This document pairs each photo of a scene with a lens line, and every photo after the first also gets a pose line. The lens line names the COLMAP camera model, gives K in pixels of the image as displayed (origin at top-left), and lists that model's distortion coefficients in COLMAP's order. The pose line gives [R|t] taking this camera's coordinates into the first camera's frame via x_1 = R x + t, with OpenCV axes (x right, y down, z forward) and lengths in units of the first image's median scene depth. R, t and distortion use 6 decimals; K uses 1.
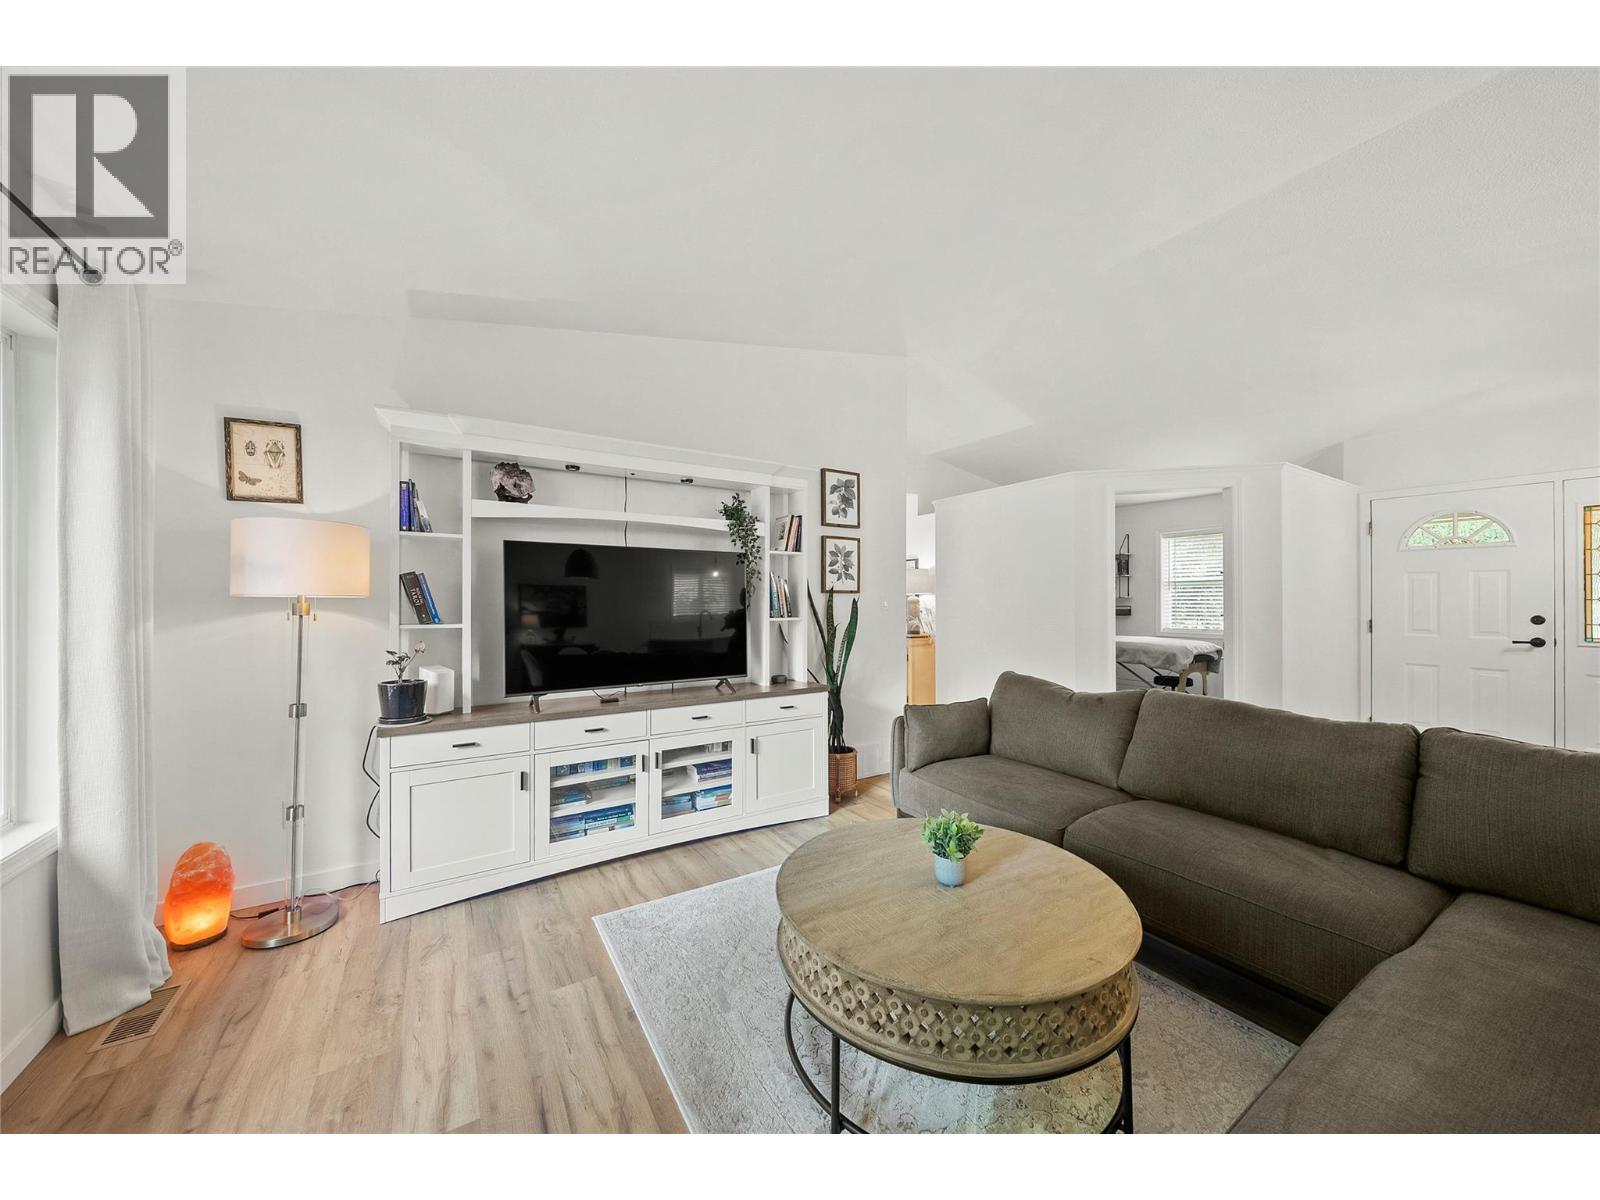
lens RADIAL K [[575.4, 0, 804.5], [0, 575.4, 599.4], [0, 0, 1]] dist [-0.000955, 0.000093]
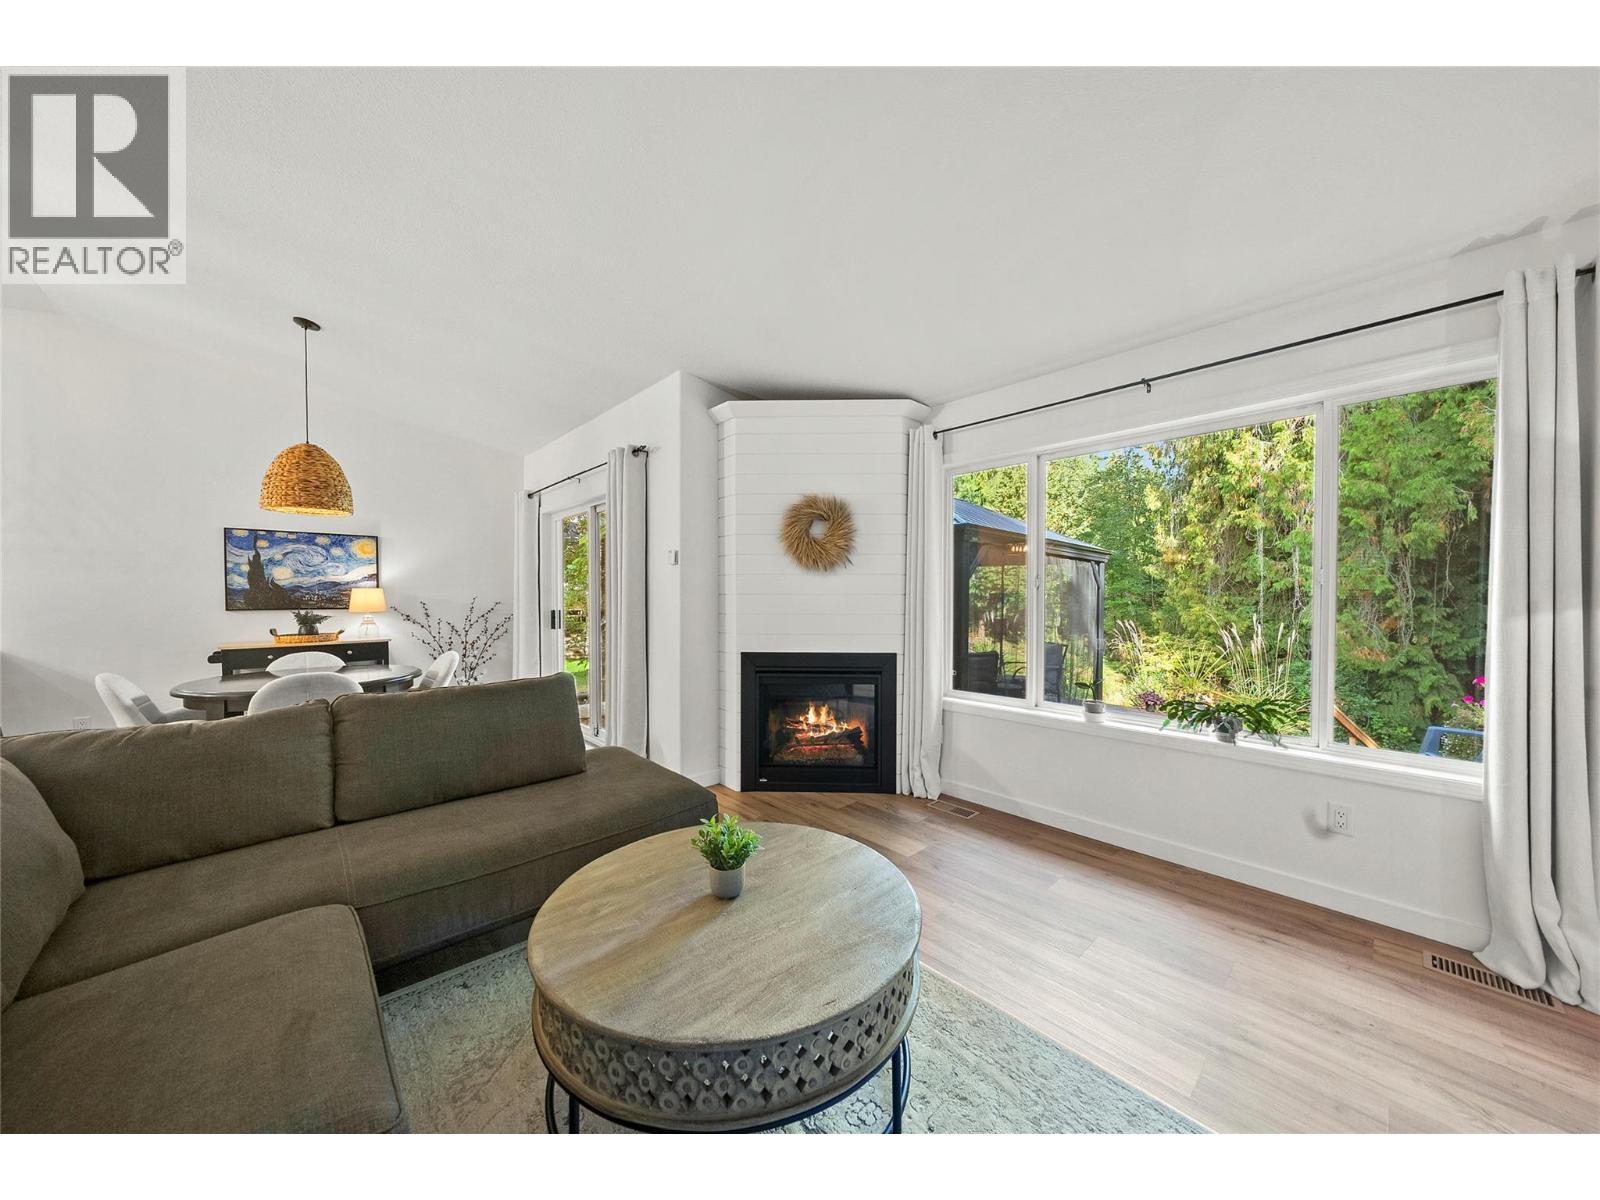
lens RADIAL K [[571.9, 0, 791.4], [0, 571.9, 601.7], [0, 0, 1]] dist [-0.000650, -0.000092]
pose [[-0.985879, 0.010212, -0.167145, 0.189527], [0.007760, 0.999853, 0.015320, -0.002263], [0.167276, 0.013807, -0.985813, 1.180187]]
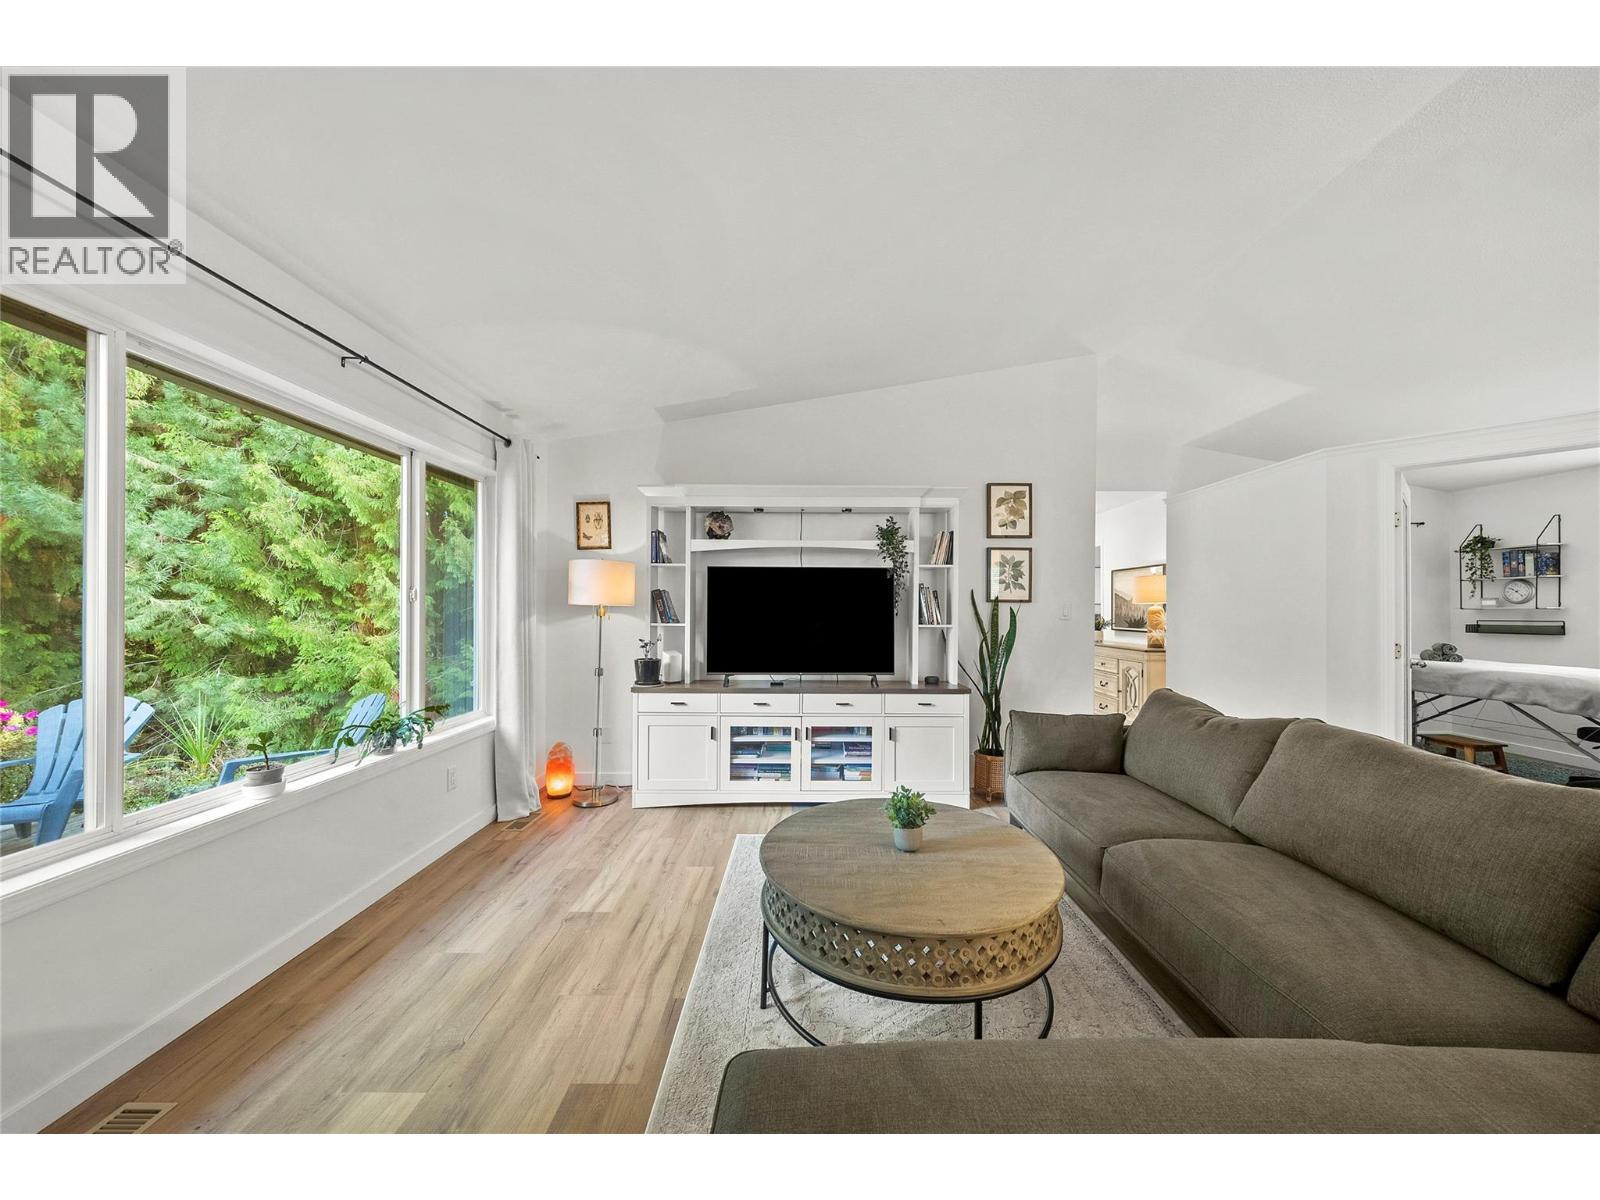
lens RADIAL K [[545.8, 0, 804.4], [0, 545.8, 609.5], [0, 0, 1]] dist [0.000796, -0.000084]
pose [[0.845814, 0.004529, -0.533458, 0.401345], [-0.004168, 0.999990, 0.001882, 0.002588], [0.533461, 0.000631, 0.845824, -0.030293]]
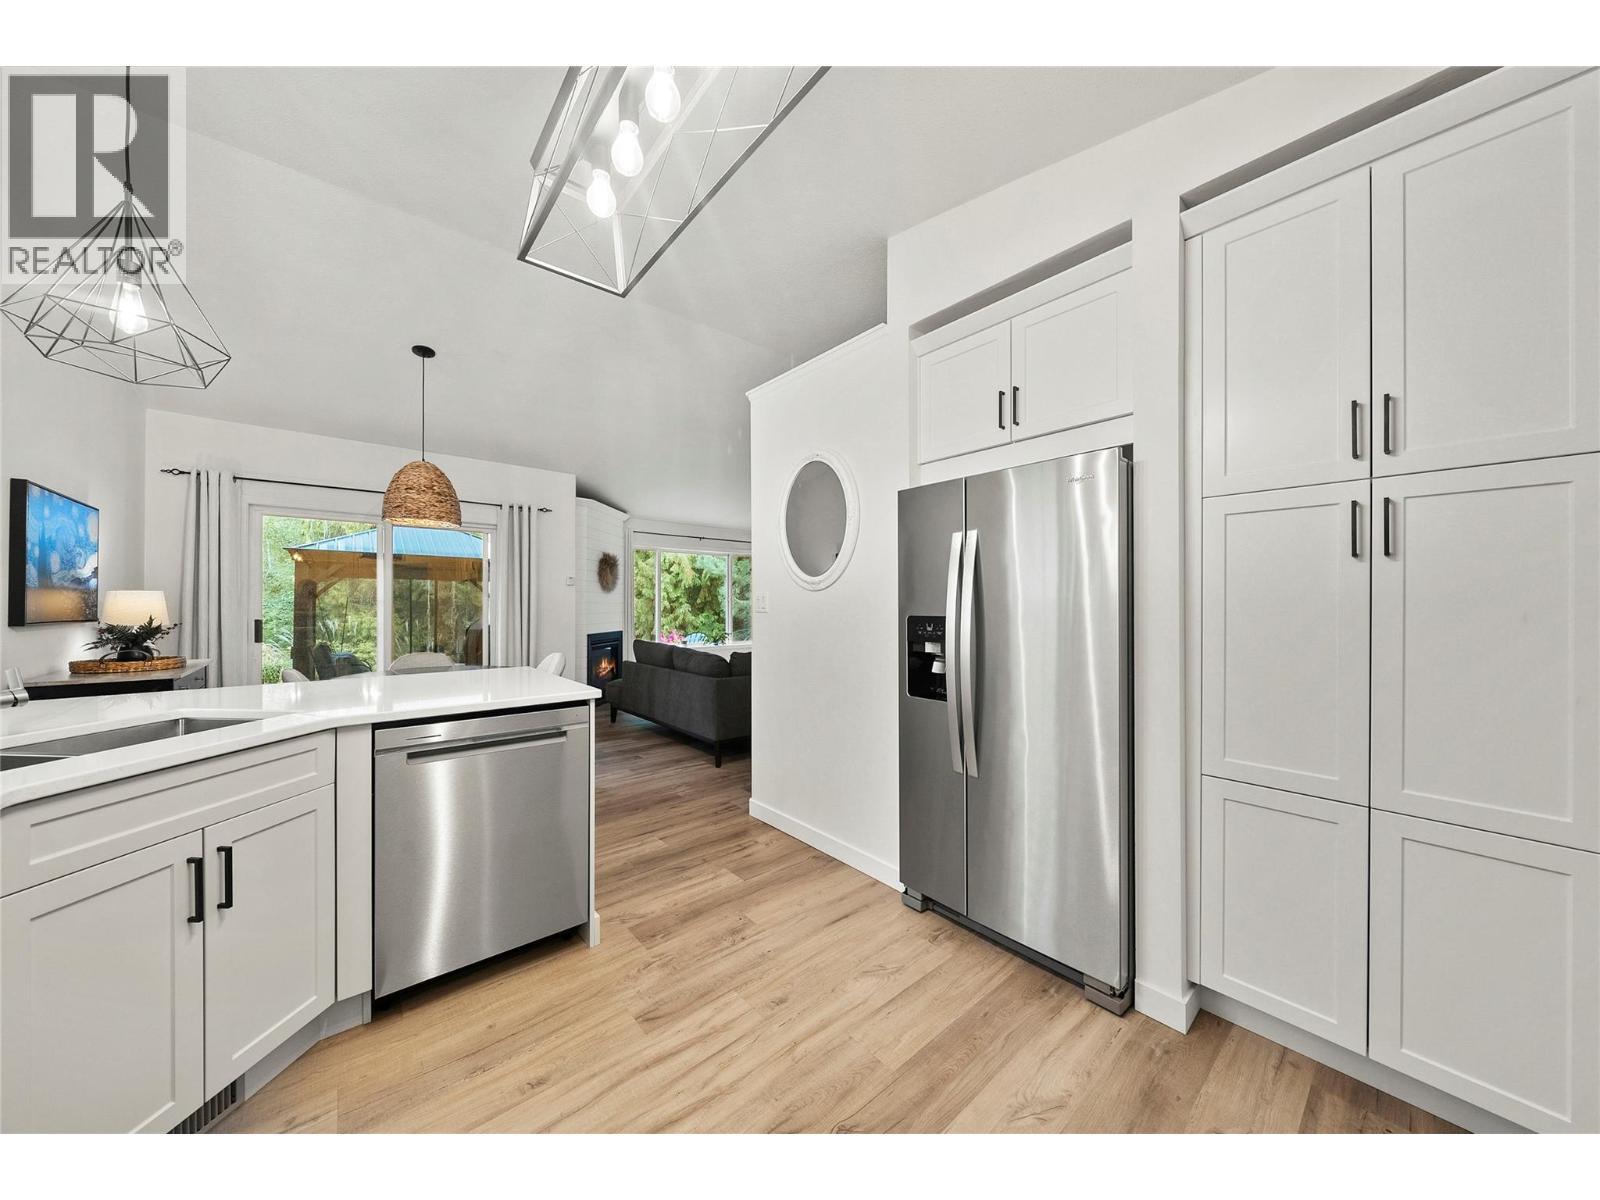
lens RADIAL K [[545.8, 0, 796.6], [0, 545.8, 603.3], [0, 0, 1]] dist [0.000796, -0.000084]
pose [[0.130793, -0.000151, -0.991410, 2.561281], [0.002355, 0.999997, 0.000158, 0.002715], [0.991407, -0.002356, 0.130793, 0.418334]]
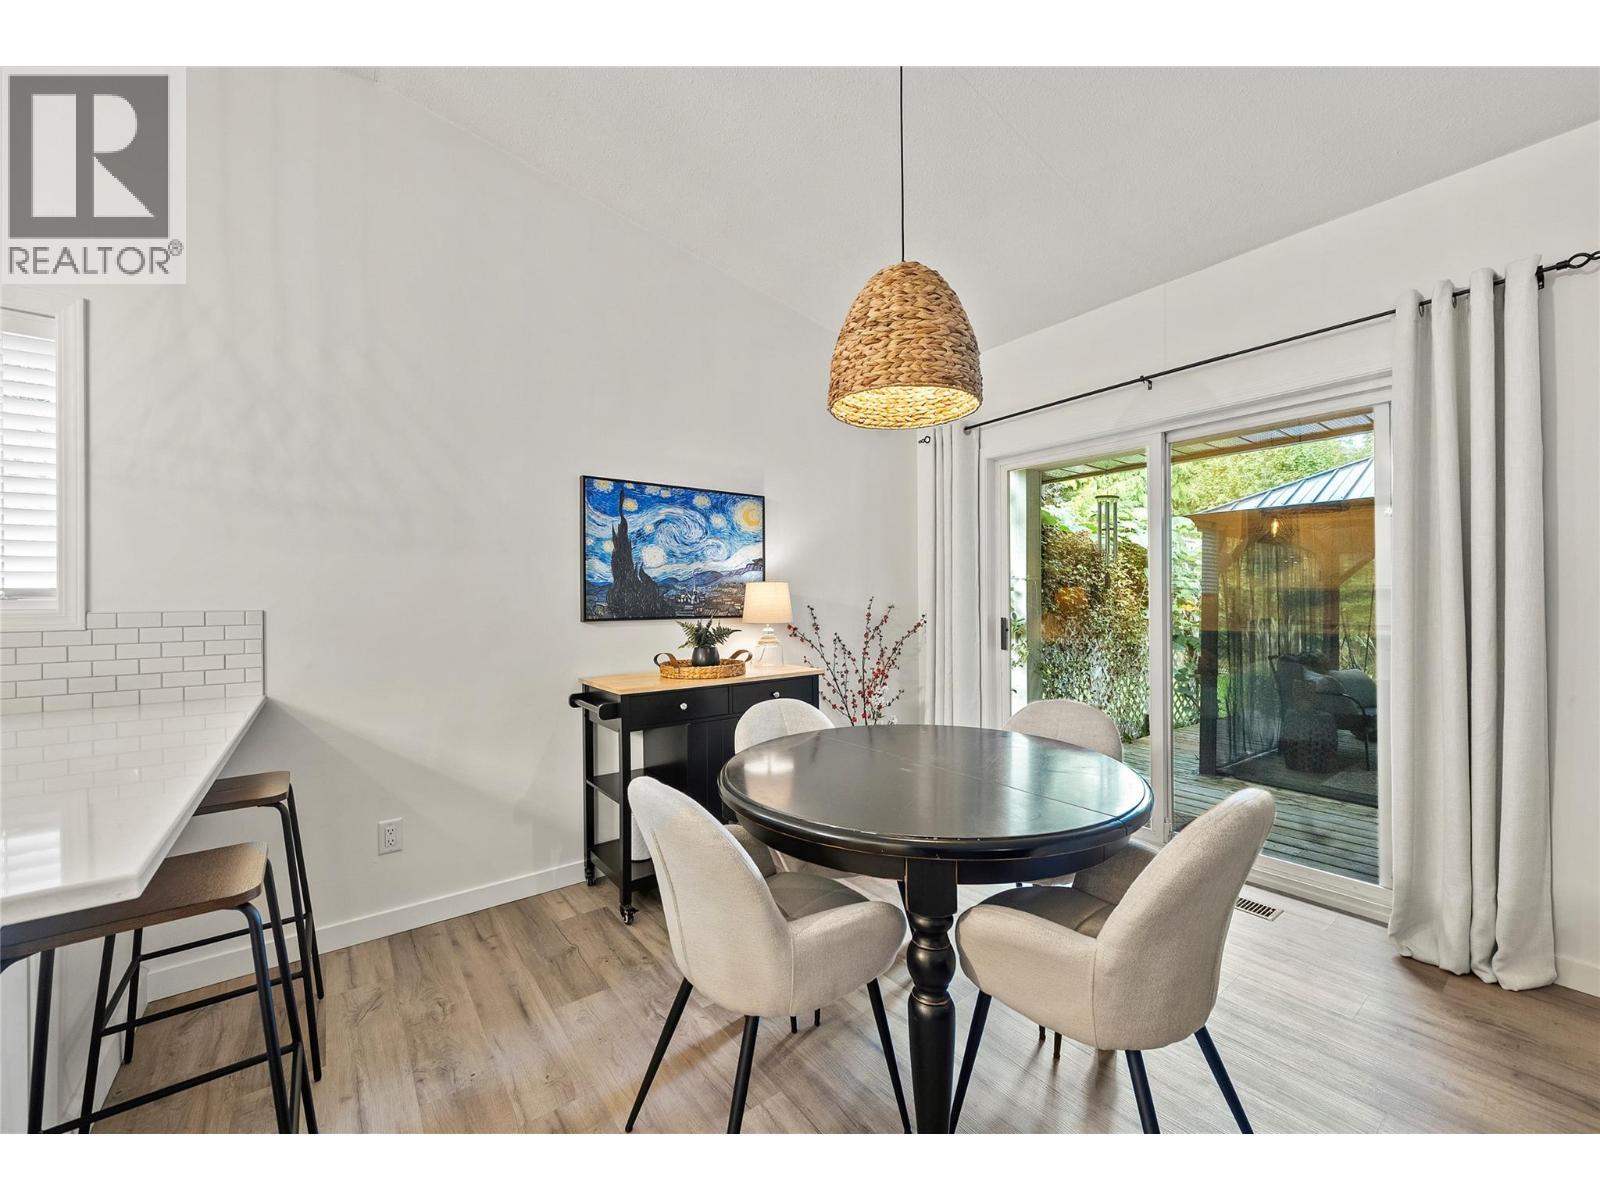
lens RADIAL K [[657.9, 0, 795.4], [0, 657.9, 594.8], [0, 0, 1]] dist [0.000160, -0.000006]
pose [[-0.994946, 0.016370, -0.099070, 1.281279], [0.017348, 0.999809, -0.009017, 0.007645], [0.098903, -0.010690, -0.995040, 0.389258]]
